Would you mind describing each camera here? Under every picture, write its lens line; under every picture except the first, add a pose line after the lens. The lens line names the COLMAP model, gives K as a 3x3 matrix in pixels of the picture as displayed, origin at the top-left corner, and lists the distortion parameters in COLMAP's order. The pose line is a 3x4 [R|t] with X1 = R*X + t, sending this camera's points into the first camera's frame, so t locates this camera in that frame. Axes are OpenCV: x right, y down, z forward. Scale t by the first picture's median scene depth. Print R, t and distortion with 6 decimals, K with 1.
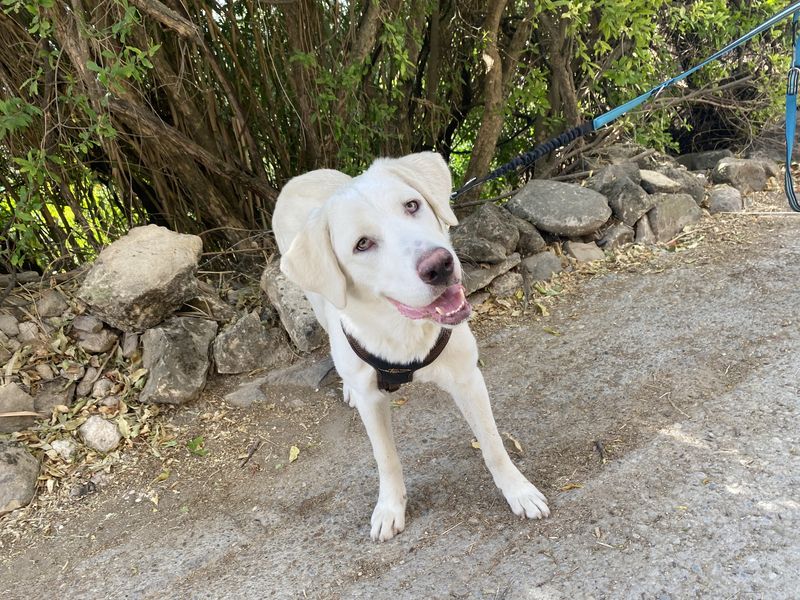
lens RADIAL K [[606.0, 0, 400.0], [0, 606.0, 300.0], [0, 0, 1]] dist [0.004077, -0.004000]
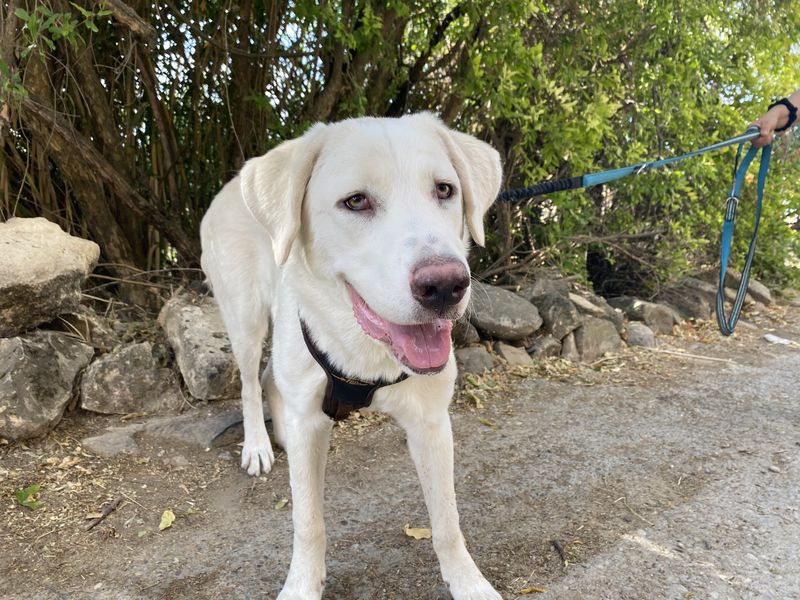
lens RADIAL K [[607.0, 0, 402.5], [0, 607.0, 296.7], [0, 0, 1]] dist [-0.009261, 0.002494]
pose [[0.969165, 0.176664, 0.171785, -0.062820], [-0.132698, 0.961596, -0.240260, 0.115418], [-0.207633, 0.210055, 0.955388, 0.153922]]
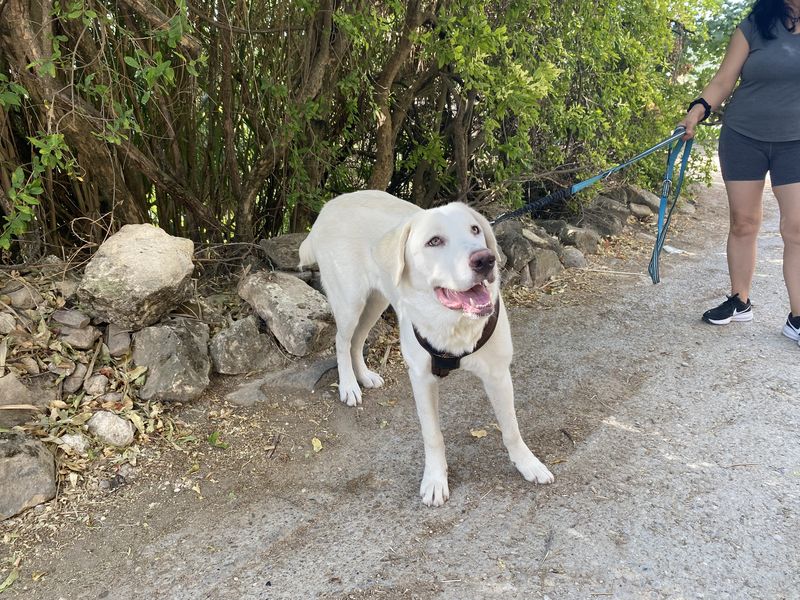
lens RADIAL K [[606.0, 0, 400.0], [0, 606.0, 300.0], [0, 0, 1]] dist [0.004077, -0.004000]
pose [[0.935384, 0.071061, 0.346421, -0.380905], [-0.045038, 0.995564, -0.082611, 0.068648], [-0.350754, 0.061671, 0.934435, -0.076312]]
